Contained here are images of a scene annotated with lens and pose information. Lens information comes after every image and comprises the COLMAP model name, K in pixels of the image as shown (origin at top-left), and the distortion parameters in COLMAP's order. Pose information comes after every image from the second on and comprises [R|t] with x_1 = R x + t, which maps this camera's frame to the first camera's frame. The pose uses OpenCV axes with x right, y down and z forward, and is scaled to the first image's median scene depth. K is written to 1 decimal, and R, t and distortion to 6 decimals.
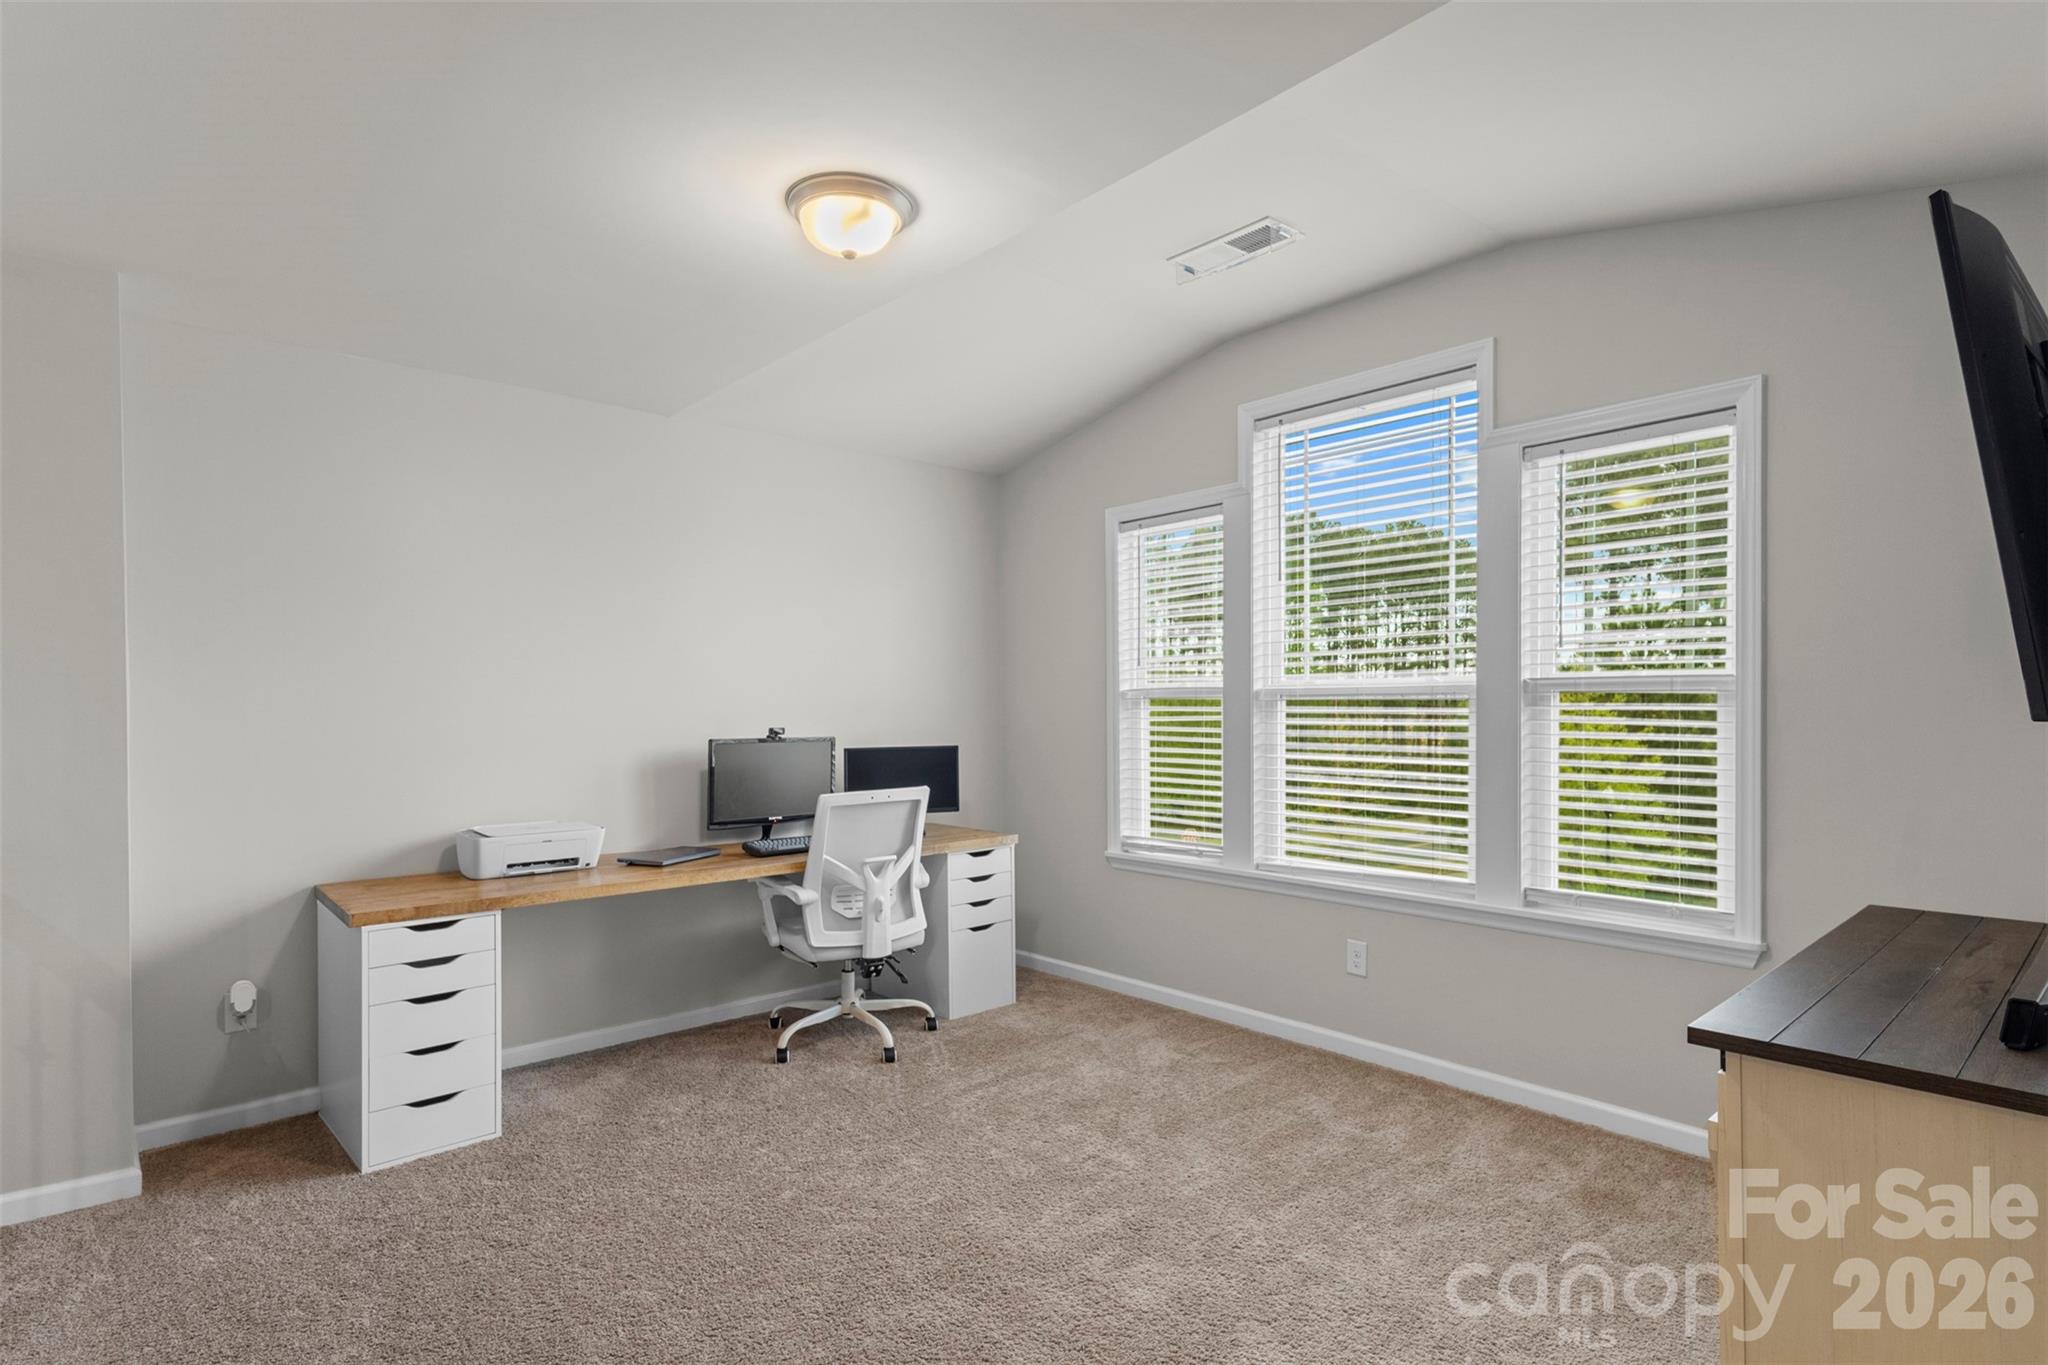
lens RADIAL K [[1034.7, 0, 1024.9], [0, 1034.7, 690.1], [0, 0, 1]] dist [0.004356, 0.000205]
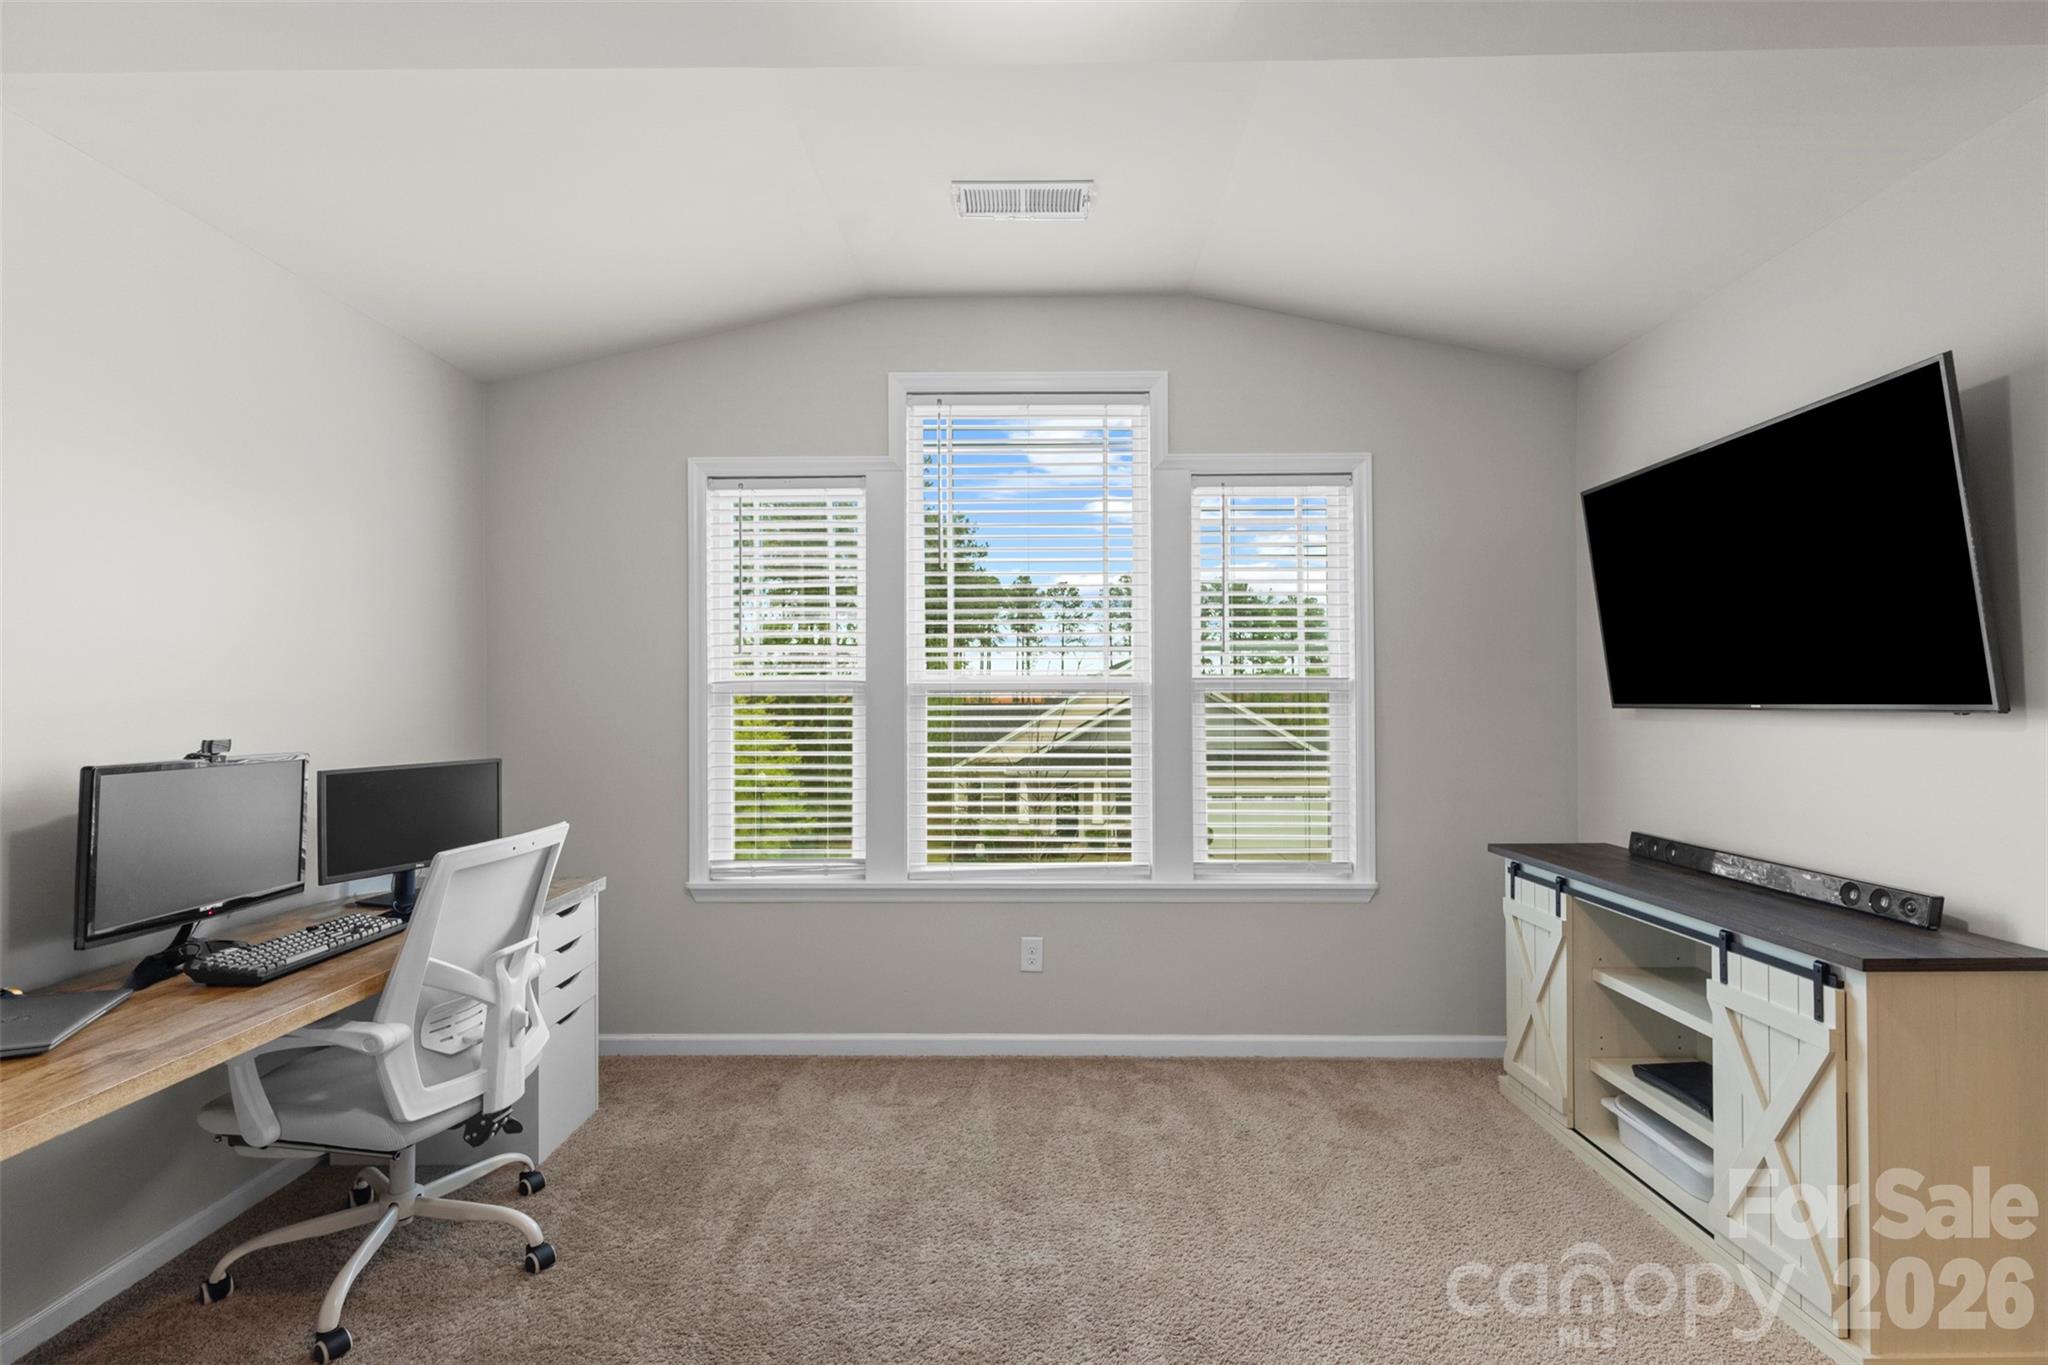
lens RADIAL K [[937.1, 0, 1024.0], [0, 937.1, 682.5], [0, 0, 1]] dist [-0.000954, 0.000086]
pose [[0.670939, 0.018920, 0.741272, -0.328063], [-0.012782, 0.999821, -0.013950, 0.008407], [-0.741403, -0.000116, 0.671060, 0.364393]]
